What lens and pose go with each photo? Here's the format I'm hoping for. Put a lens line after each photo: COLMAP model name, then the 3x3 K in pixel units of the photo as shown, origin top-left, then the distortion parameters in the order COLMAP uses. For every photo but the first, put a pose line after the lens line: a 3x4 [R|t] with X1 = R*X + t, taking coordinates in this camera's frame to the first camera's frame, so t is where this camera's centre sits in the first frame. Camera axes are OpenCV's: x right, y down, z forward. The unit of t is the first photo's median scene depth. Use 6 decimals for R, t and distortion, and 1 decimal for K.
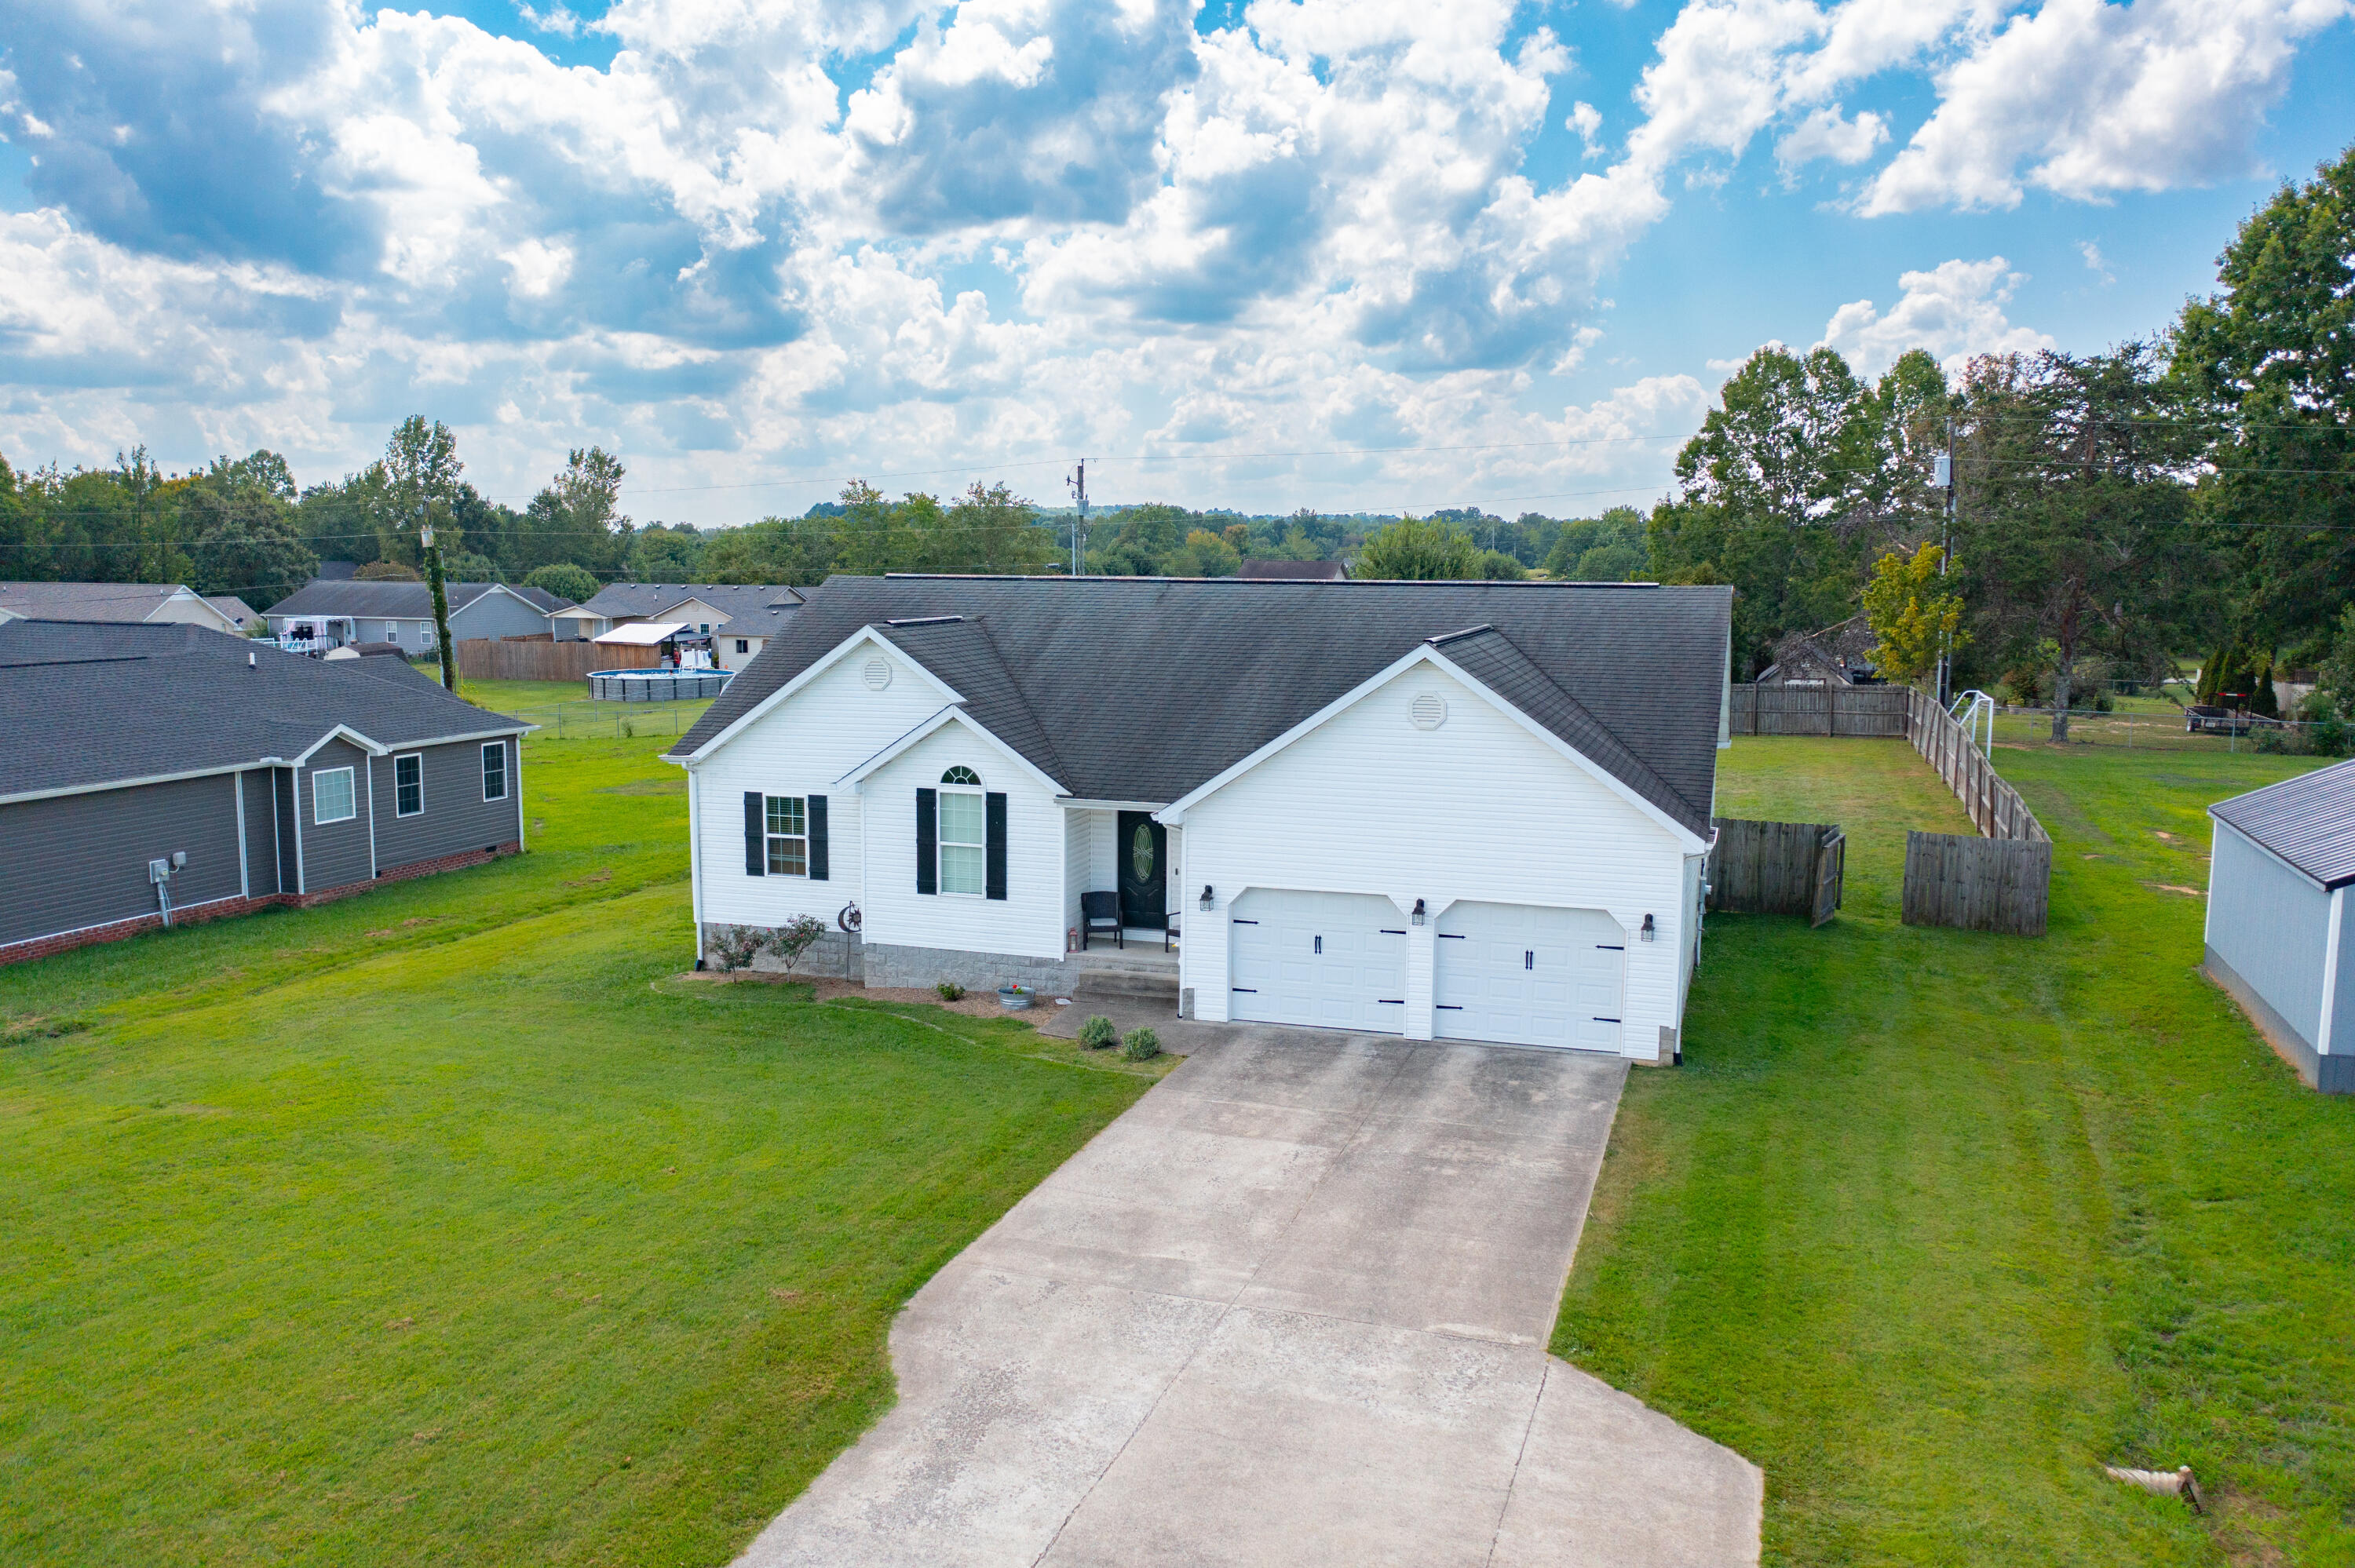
lens RADIAL K [[1849.2, 0, 1177.0], [0, 1849.2, 806.8], [0, 0, 1]] dist [-0.012827, 0.005542]
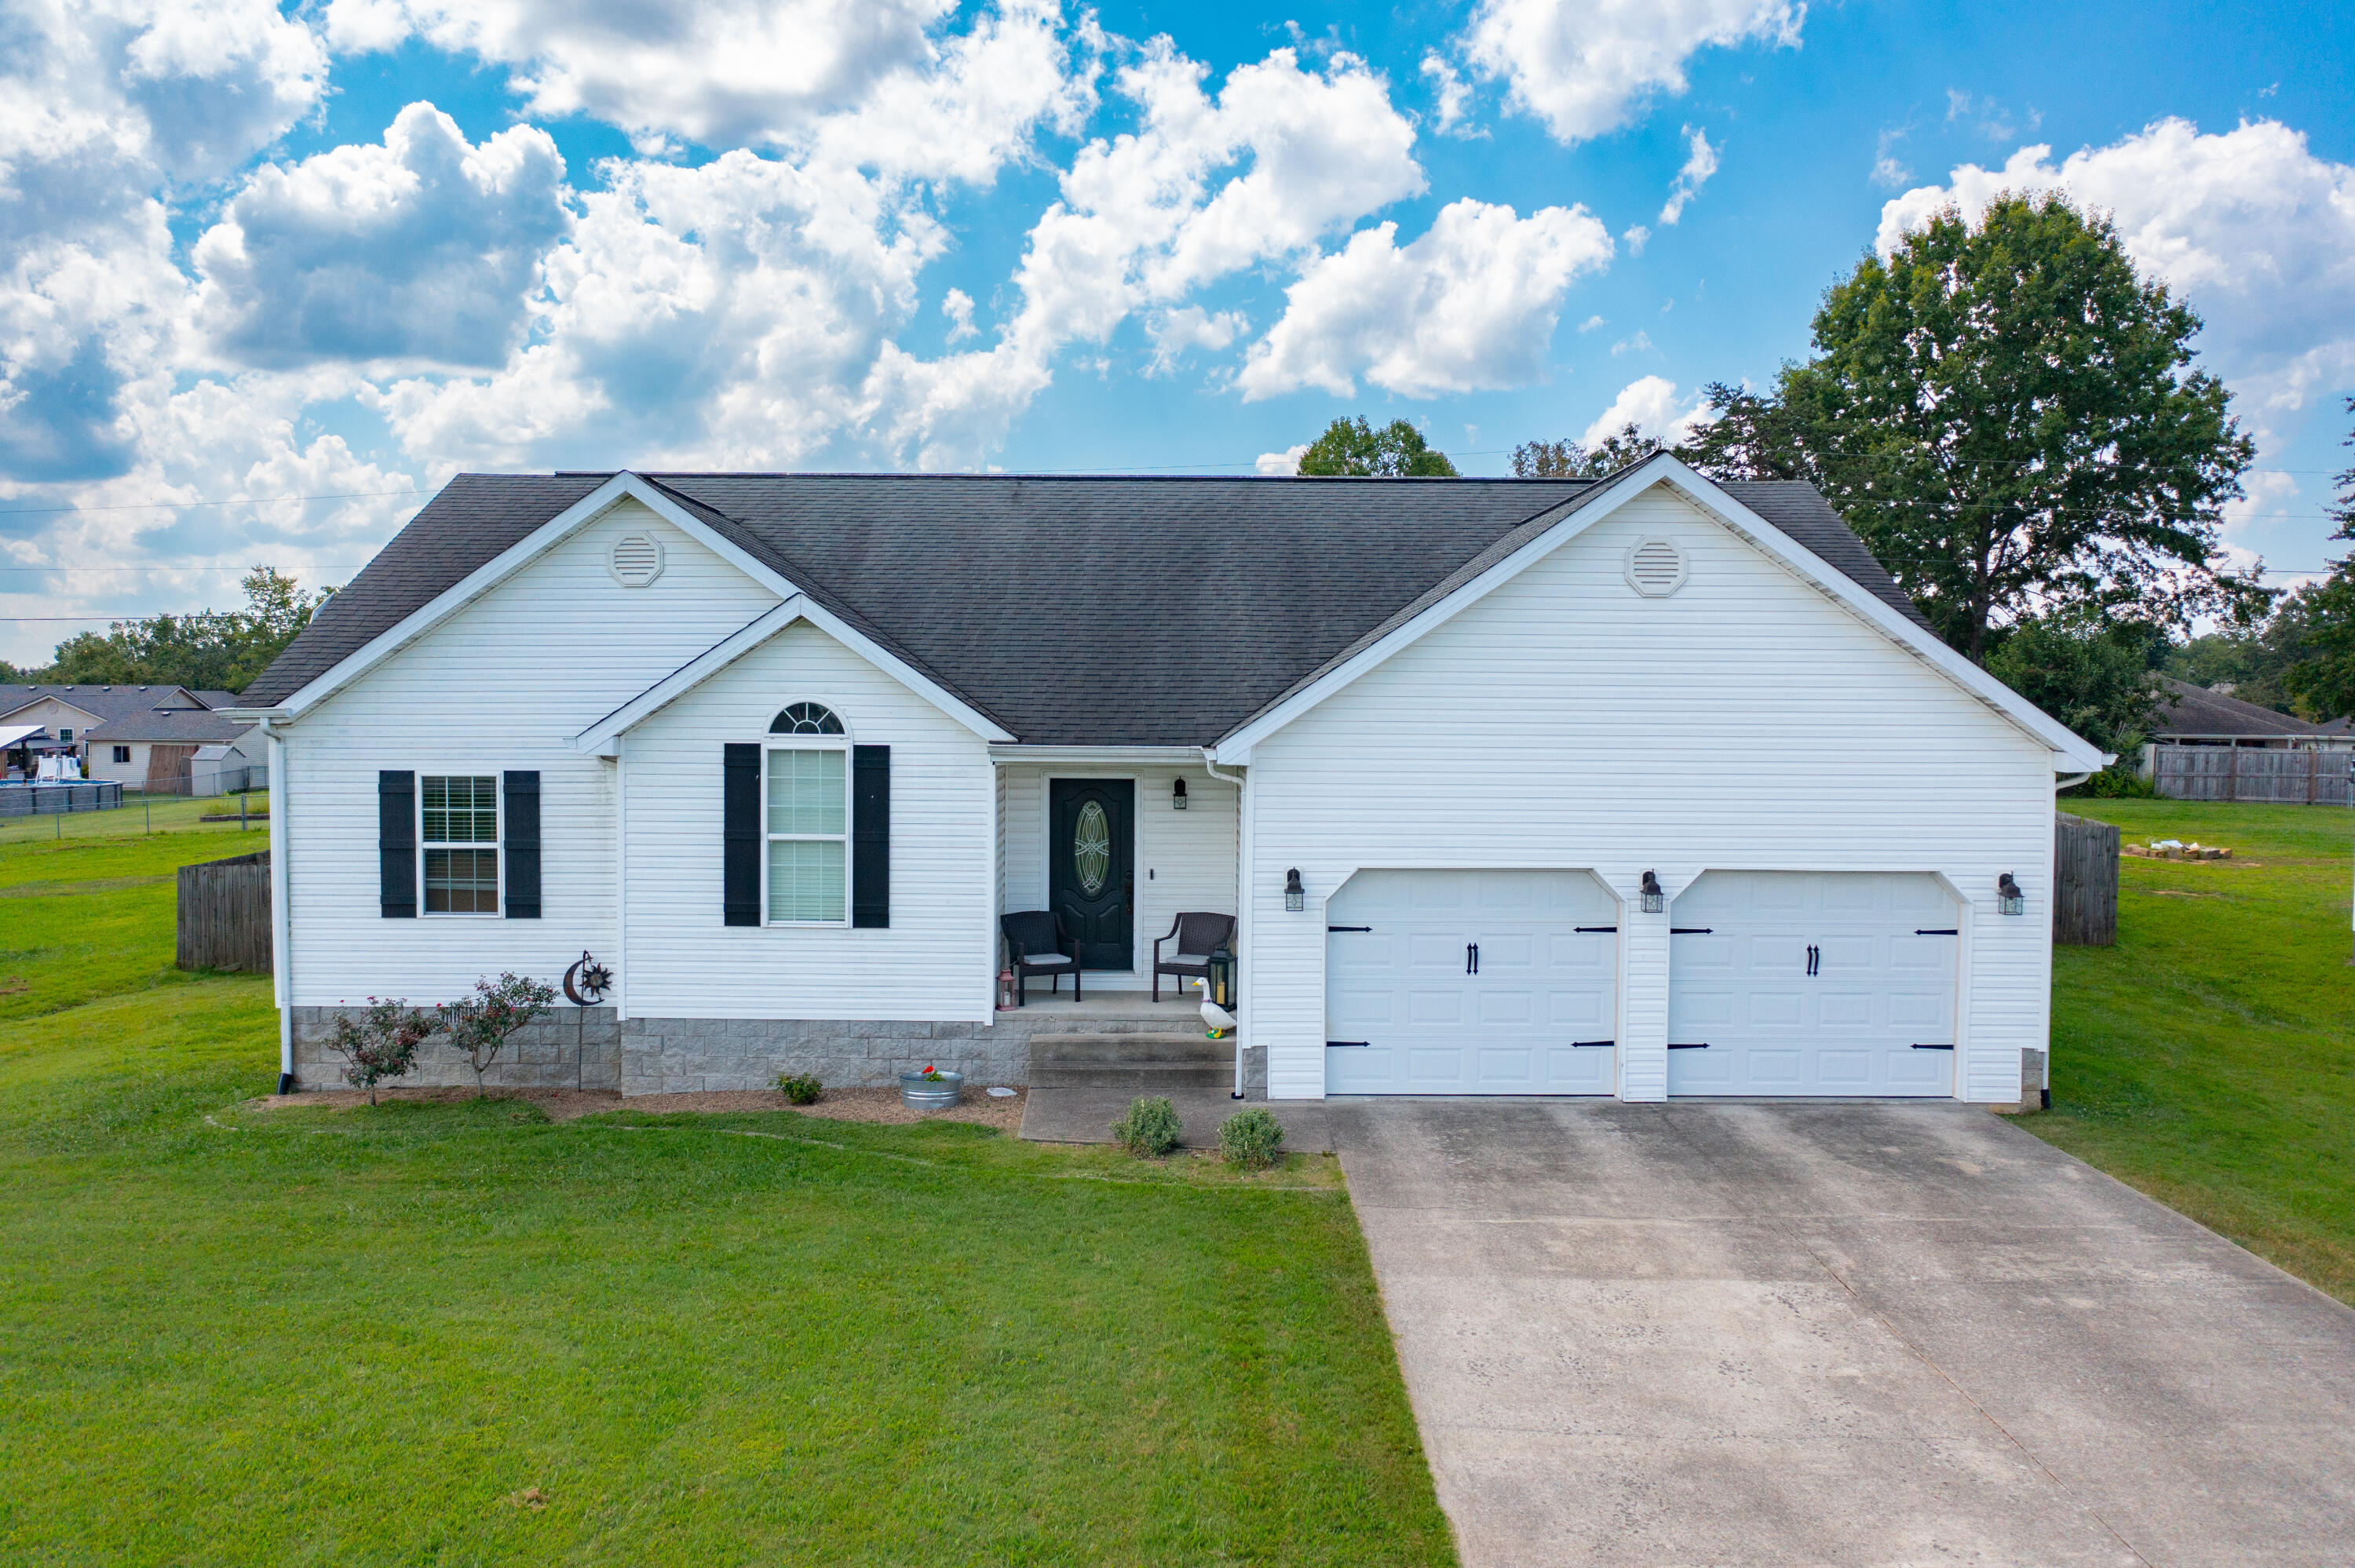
lens RADIAL K [[1849.2, 0, 1175.3], [0, 1849.2, 791.9], [0, 0, 1]] dist [-0.012827, 0.005542]
pose [[0.950605, -0.014837, 0.310048, -0.202272], [0.043102, 0.995490, -0.084511, 0.065767], [-0.307396, 0.093700, 0.946957, 0.436908]]
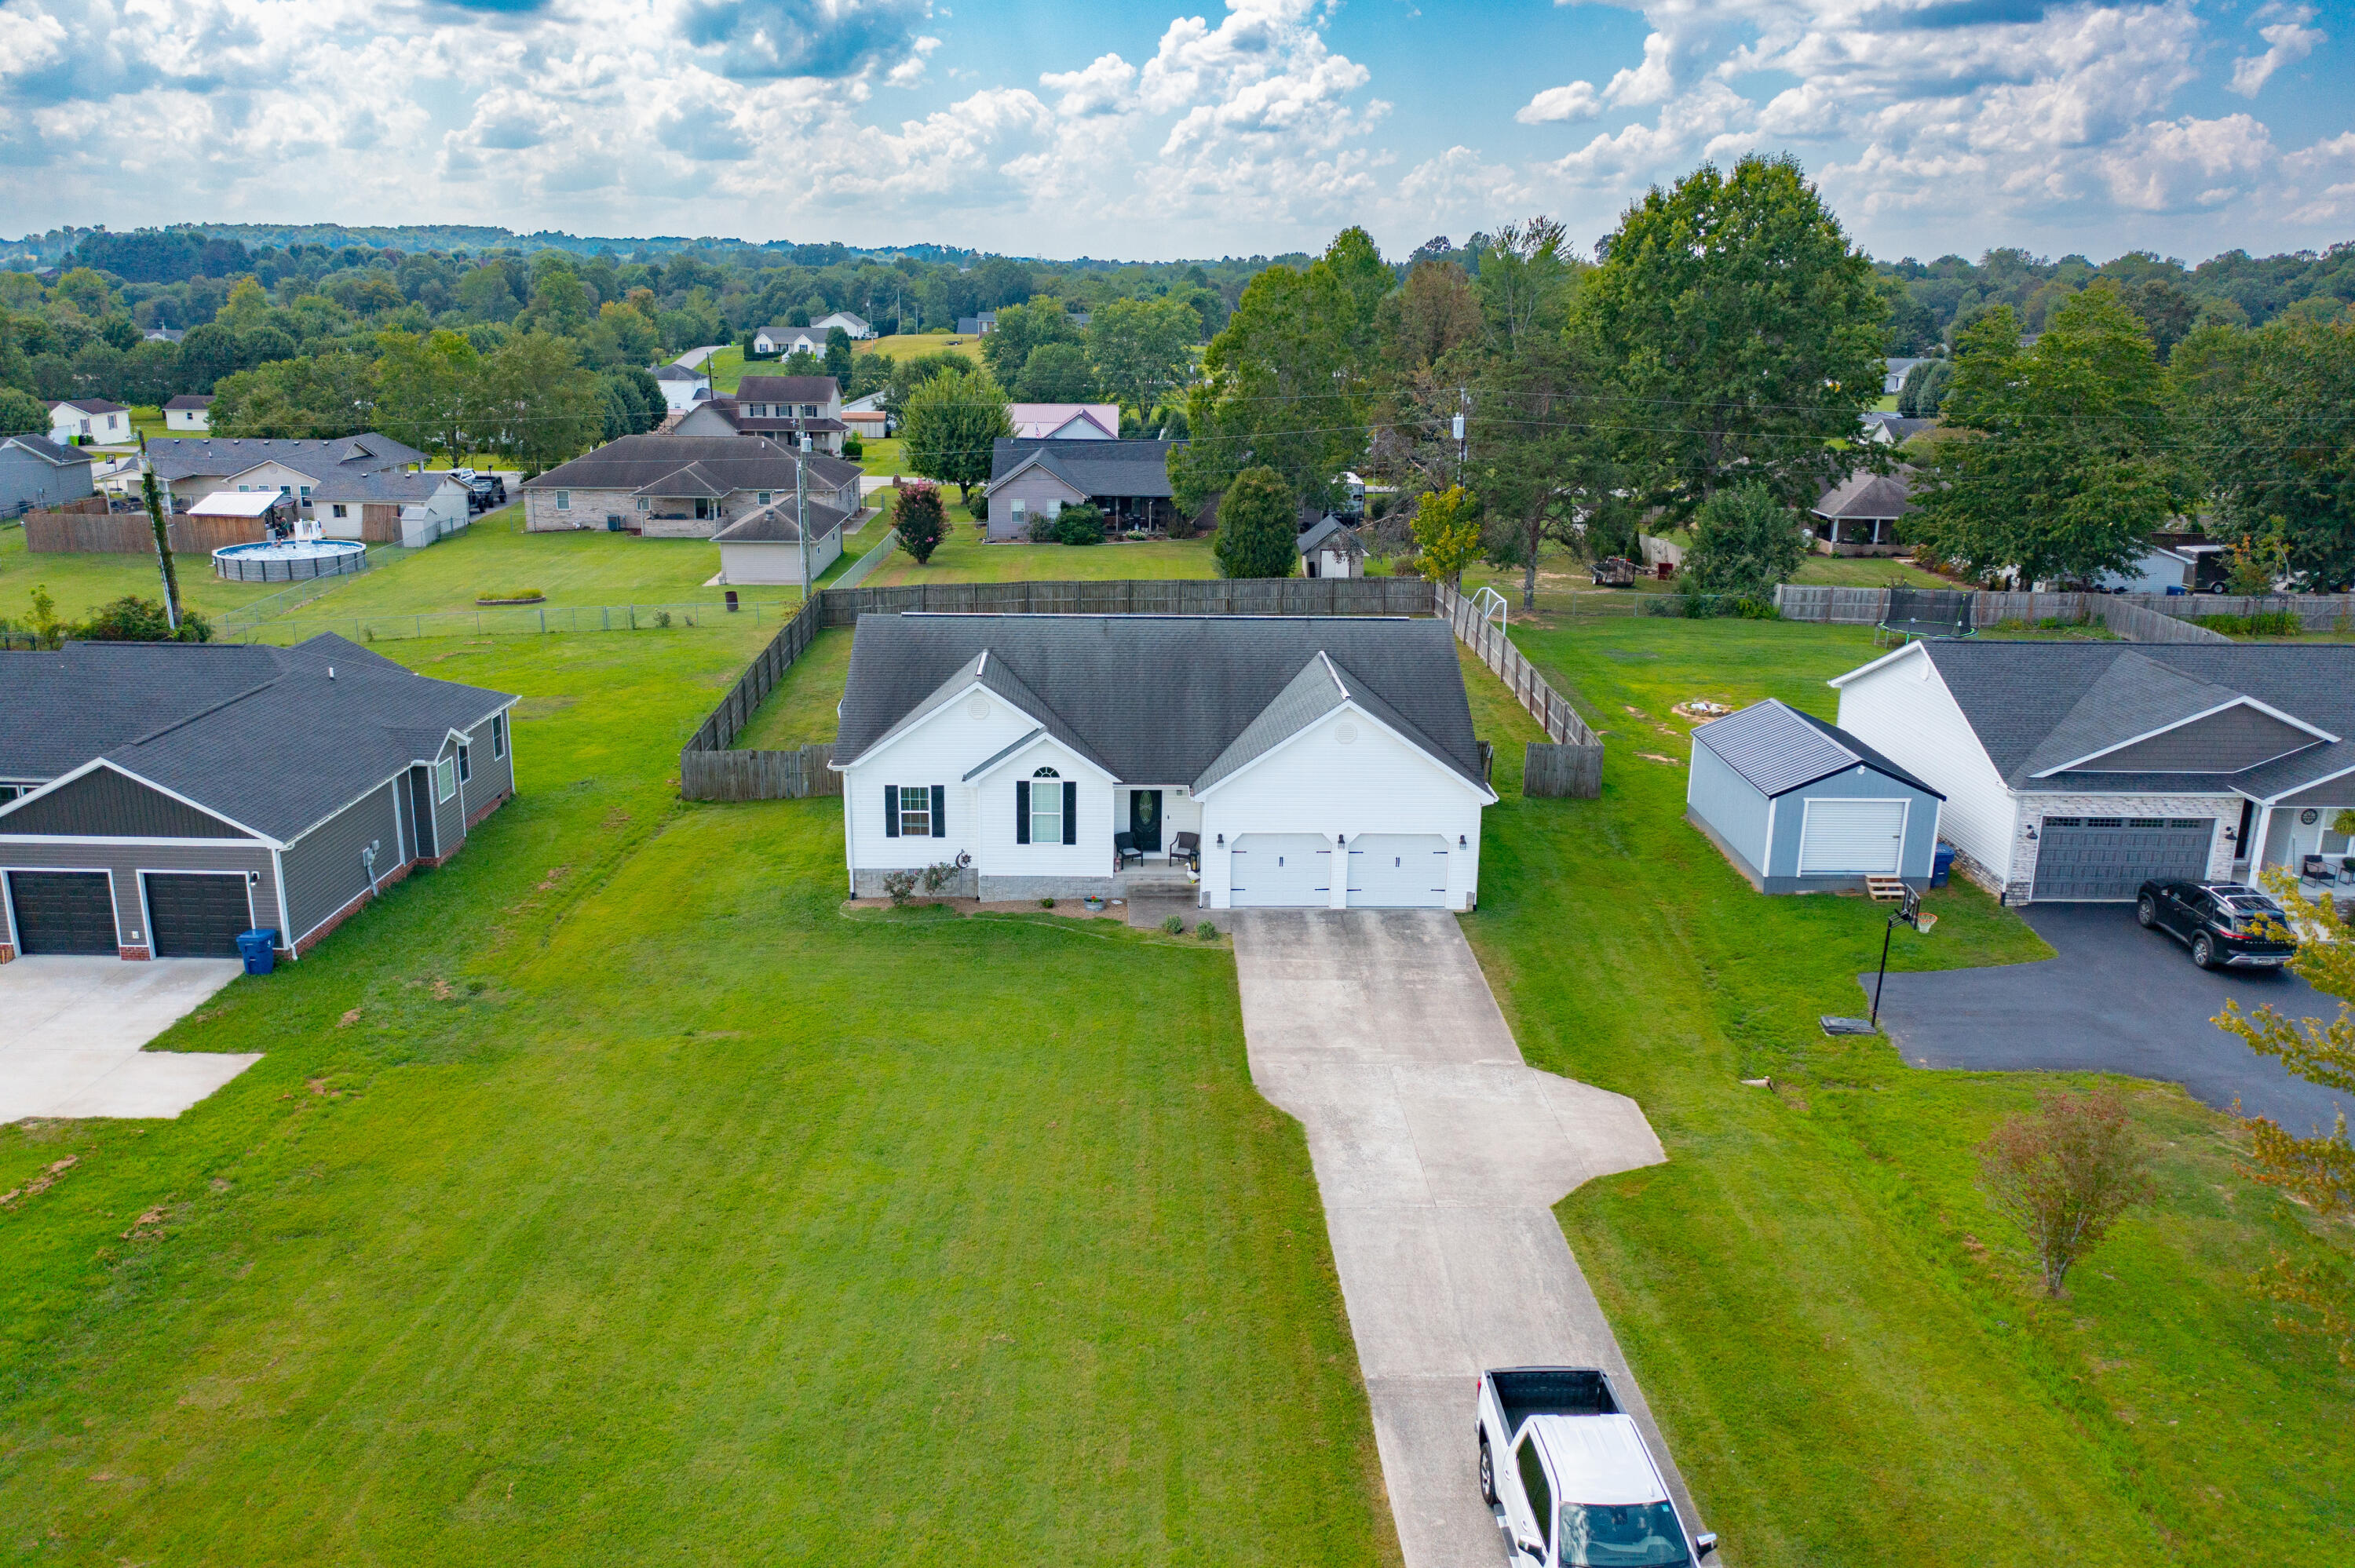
lens RADIAL K [[1849.2, 0, 1182.2], [0, 1849.2, 794.1], [0, 0, 1]] dist [-0.012827, 0.005542]
pose [[0.940737, -0.084832, 0.328355, -0.583351], [0.038714, 0.988743, 0.144531, -0.247011], [-0.336919, -0.123254, 0.933431, -0.615166]]
